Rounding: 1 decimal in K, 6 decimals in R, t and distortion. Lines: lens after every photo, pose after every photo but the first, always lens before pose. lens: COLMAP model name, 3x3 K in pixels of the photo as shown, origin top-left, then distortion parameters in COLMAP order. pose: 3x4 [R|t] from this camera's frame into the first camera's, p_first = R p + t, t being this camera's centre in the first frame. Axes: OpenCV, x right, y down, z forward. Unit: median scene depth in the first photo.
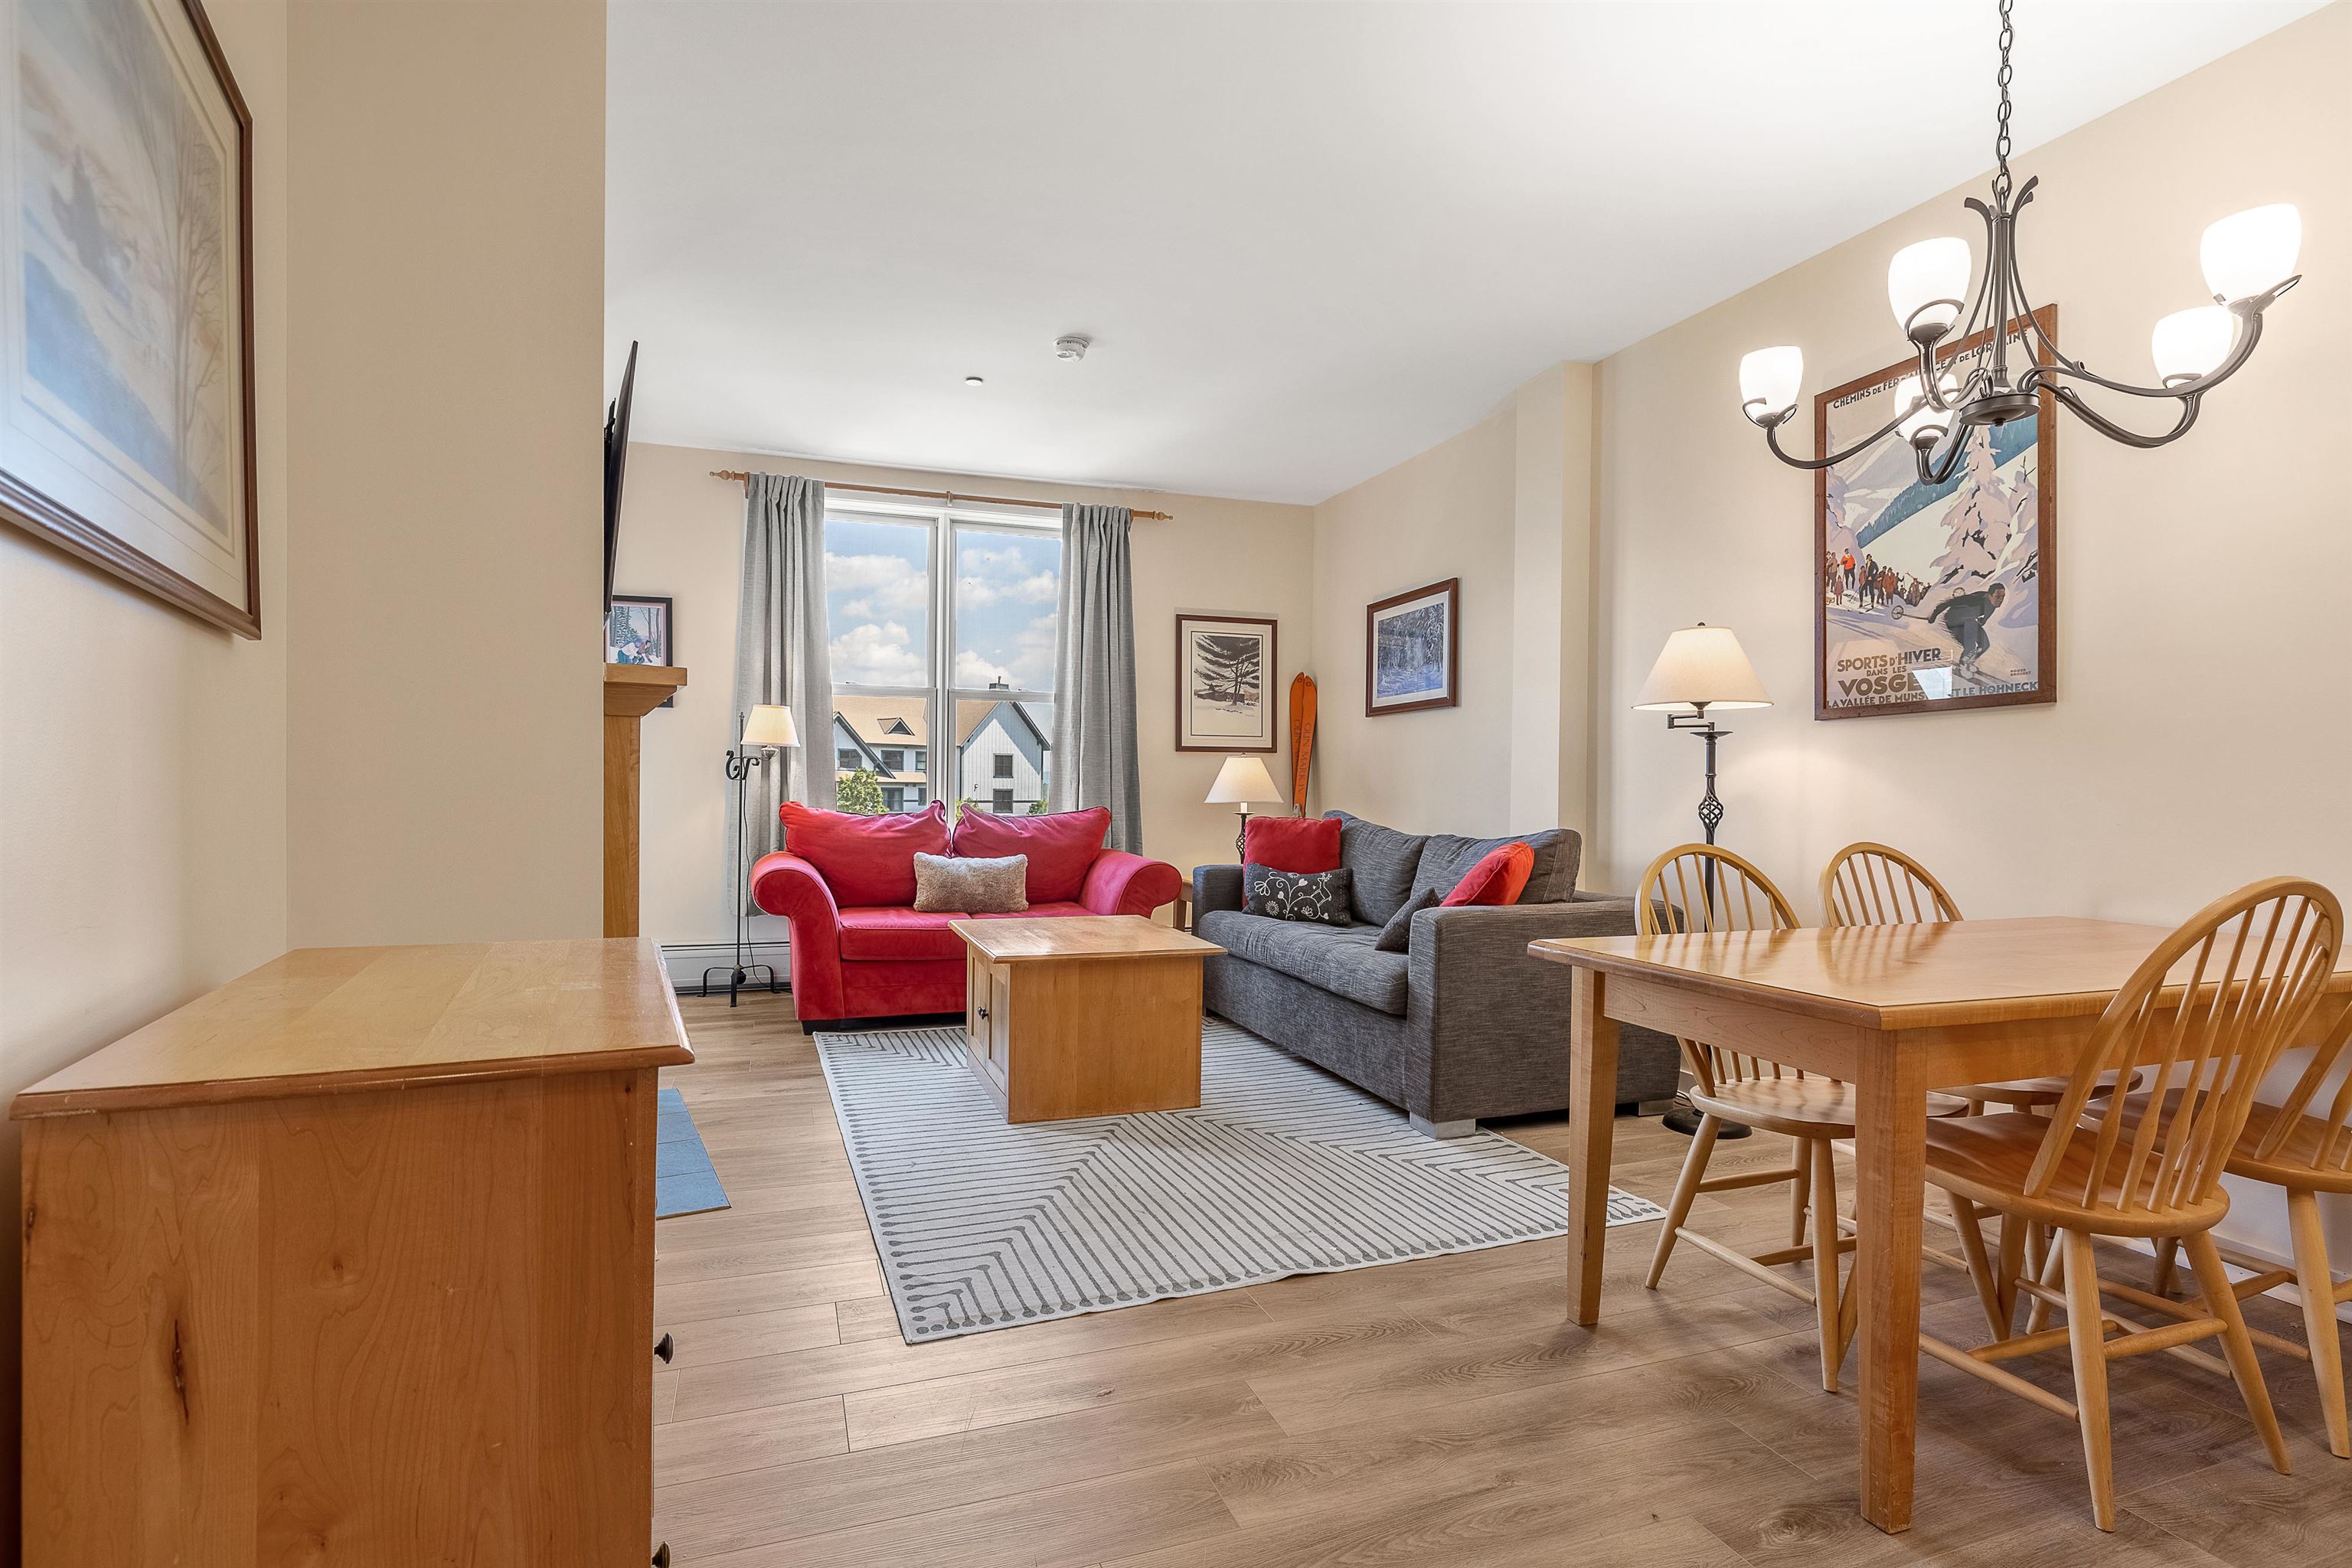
lens RADIAL K [[1140.3, 0, 1188.6], [0, 1140.3, 800.7], [0, 0, 1]] dist [0.005143, 0.001019]
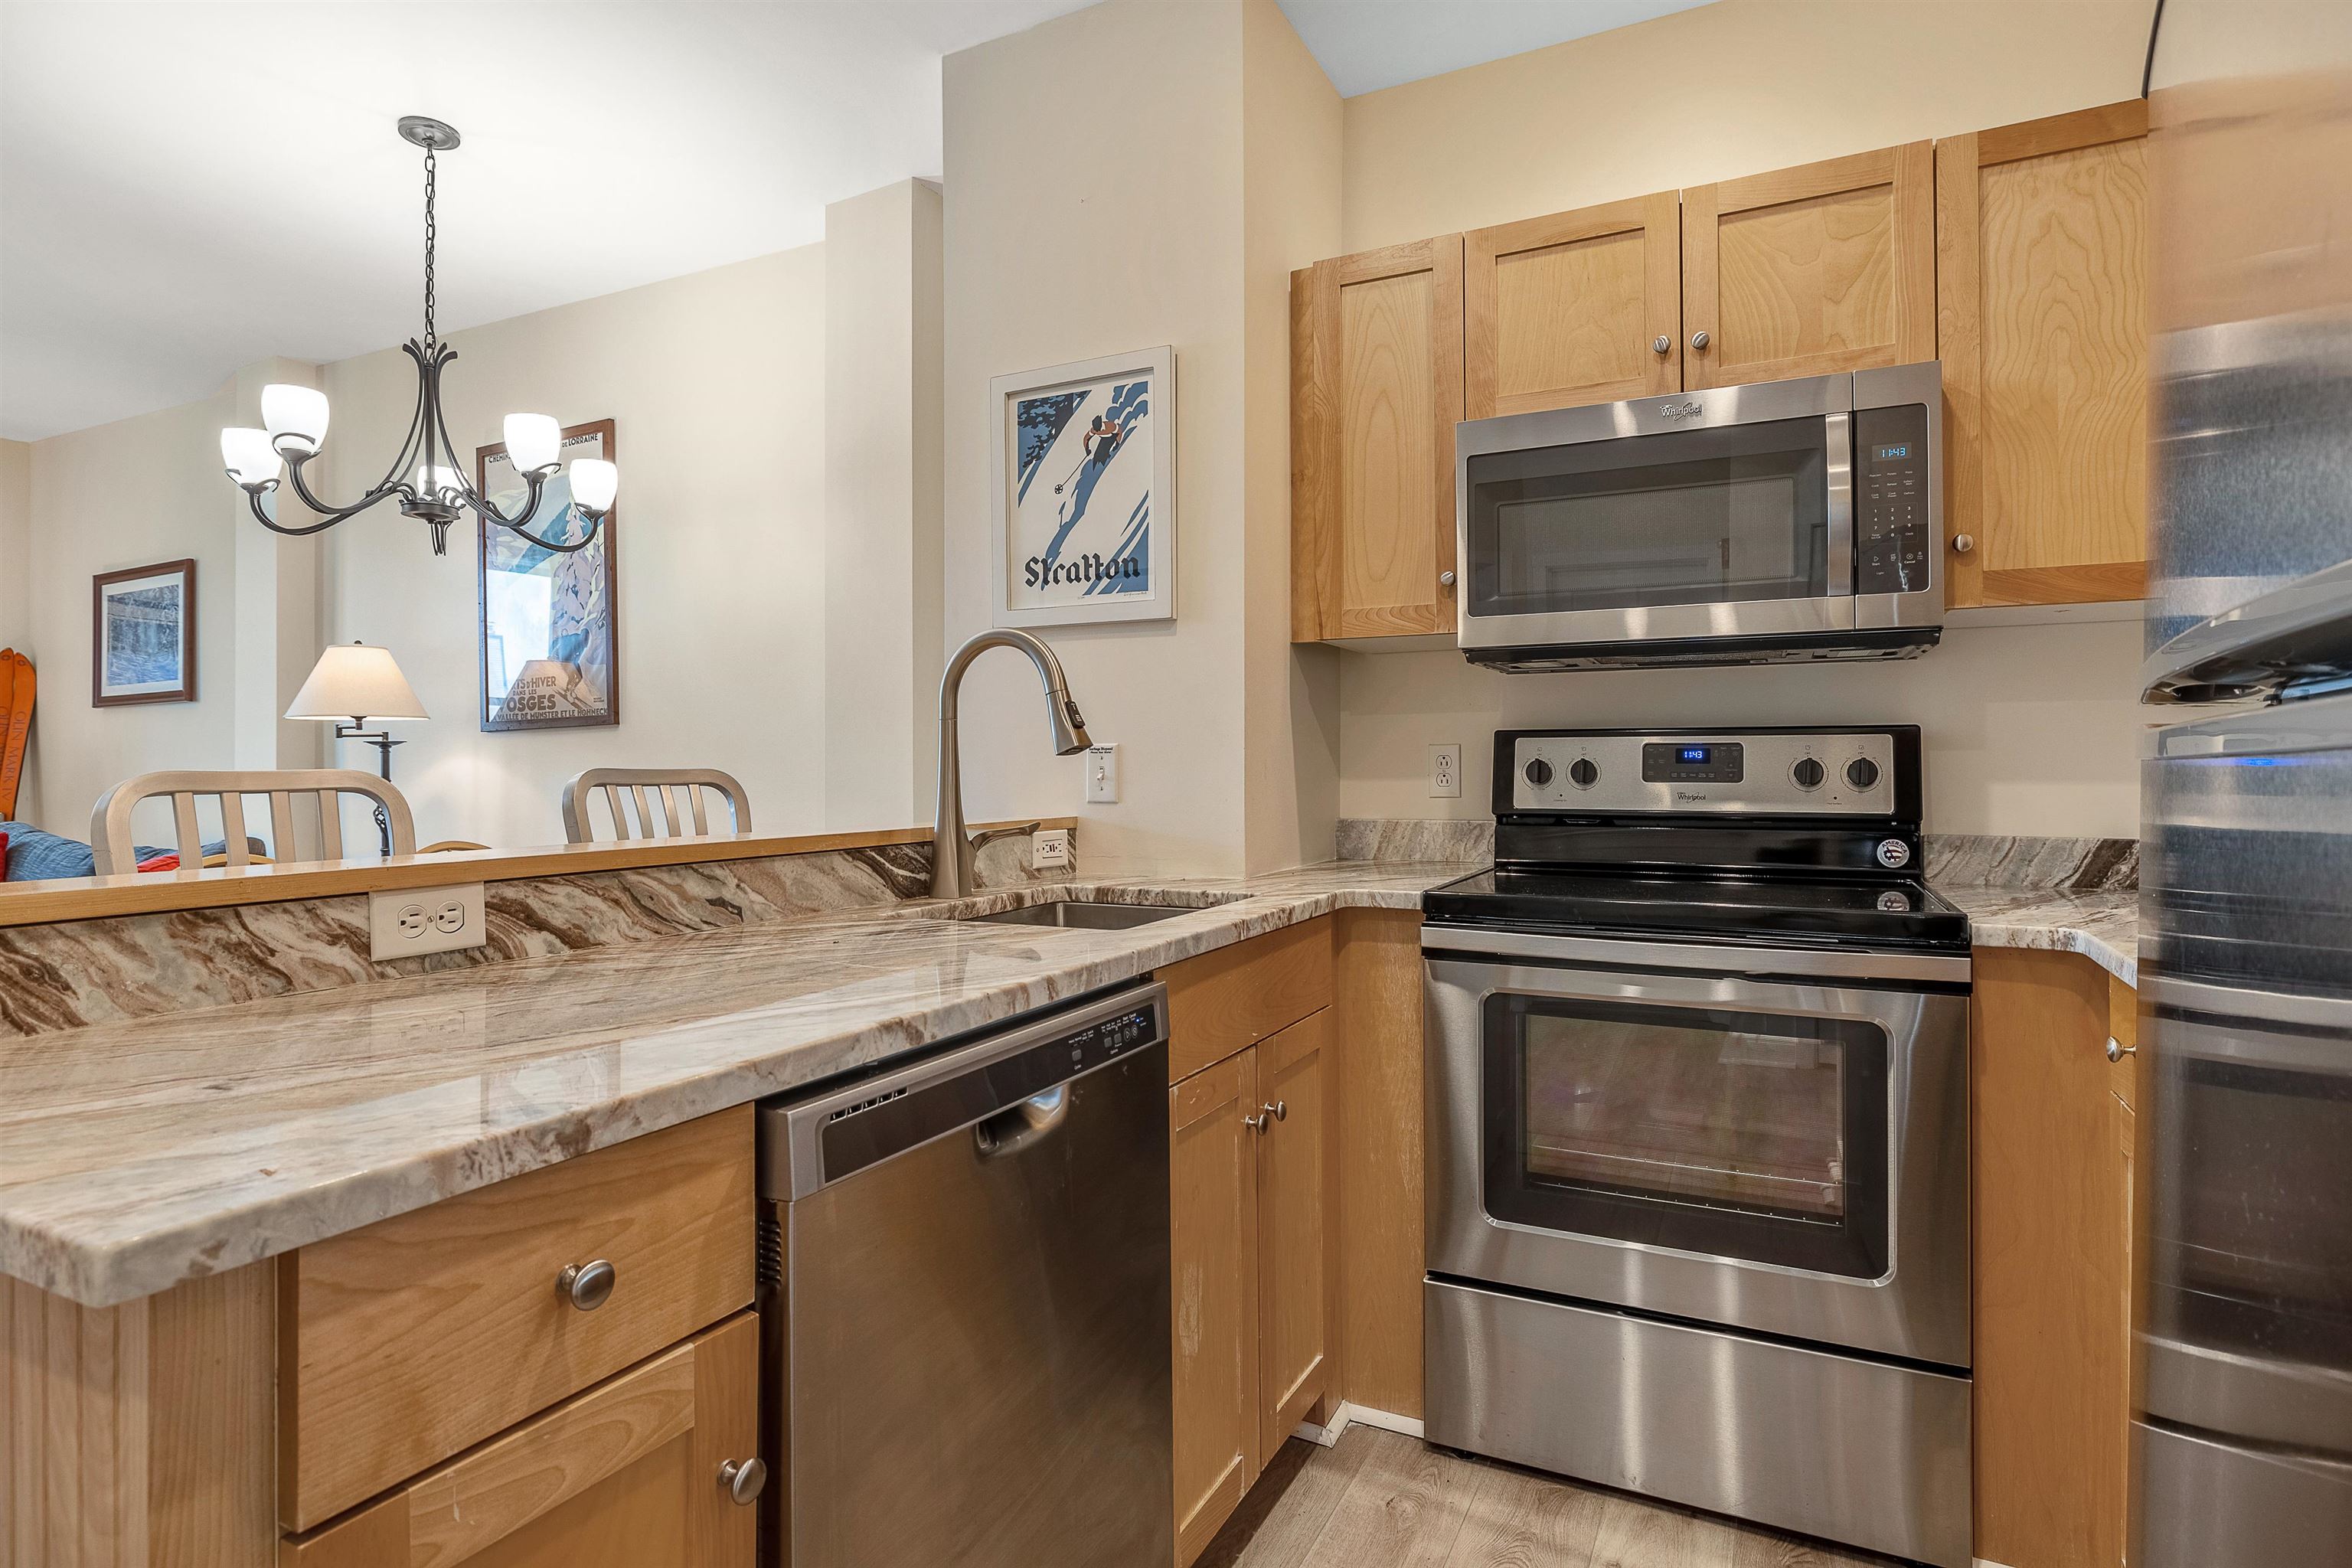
lens RADIAL K [[1194.2, 0, 1190.9], [0, 1194.2, 763.9], [0, 0, 1]] dist [-0.010991, 0.002991]
pose [[0.718807, -0.015609, 0.695034, 0.201226], [0.024527, 0.999695, -0.002915, -0.014756], [-0.694777, 0.019142, 0.718970, -0.300926]]
